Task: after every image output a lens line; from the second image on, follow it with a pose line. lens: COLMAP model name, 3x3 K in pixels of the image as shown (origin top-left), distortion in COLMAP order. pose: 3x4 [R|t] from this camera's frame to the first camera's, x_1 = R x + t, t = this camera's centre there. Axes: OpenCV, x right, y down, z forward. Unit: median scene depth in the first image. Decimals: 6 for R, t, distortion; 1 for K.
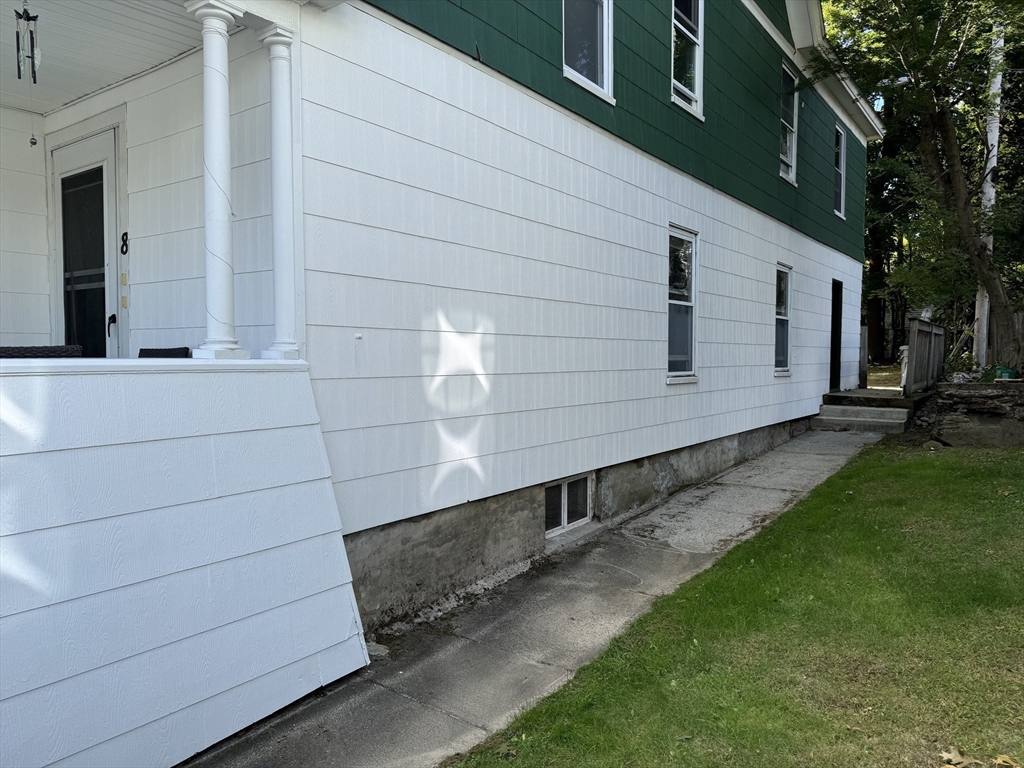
lens RADIAL K [[737.7, 0, 512.0], [0, 737.7, 384.0], [0, 0, 1]] dist [0.004267, -0.001045]
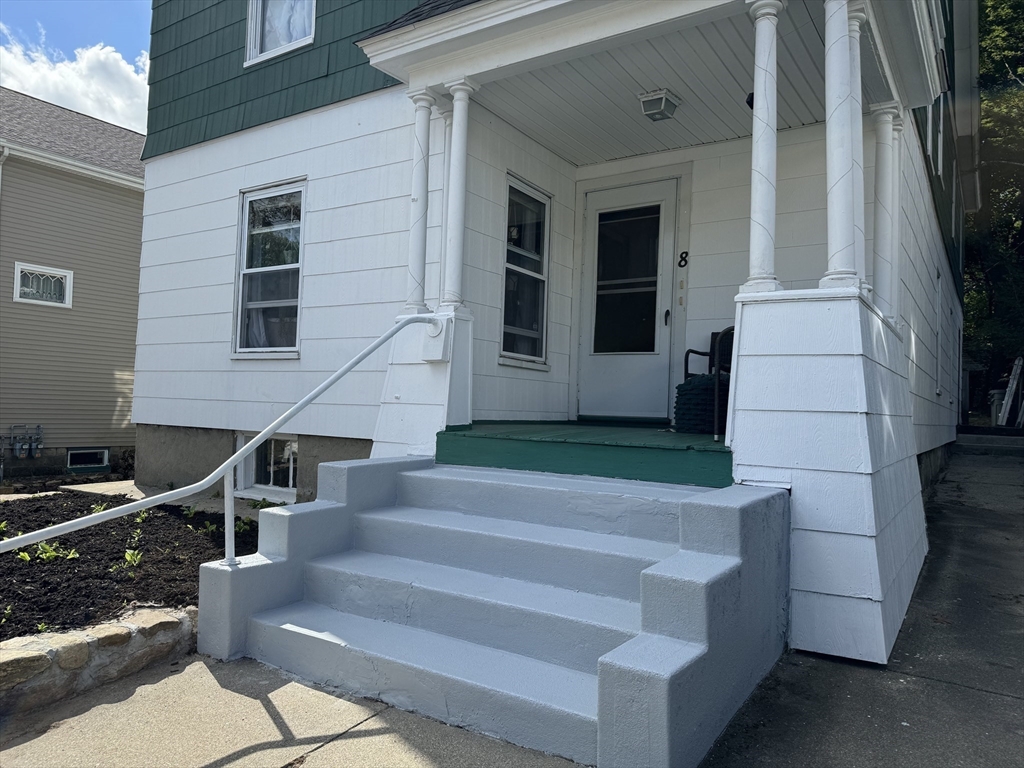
lens RADIAL K [[717.1, 0, 514.6], [0, 717.1, 391.4], [0, 0, 1]] dist [0.039868, -0.006717]
pose [[0.999035, 0.025833, 0.035513, -0.857601], [-0.023307, 0.997289, -0.069799, 0.157560], [-0.037219, 0.068904, 0.996929, -0.320248]]
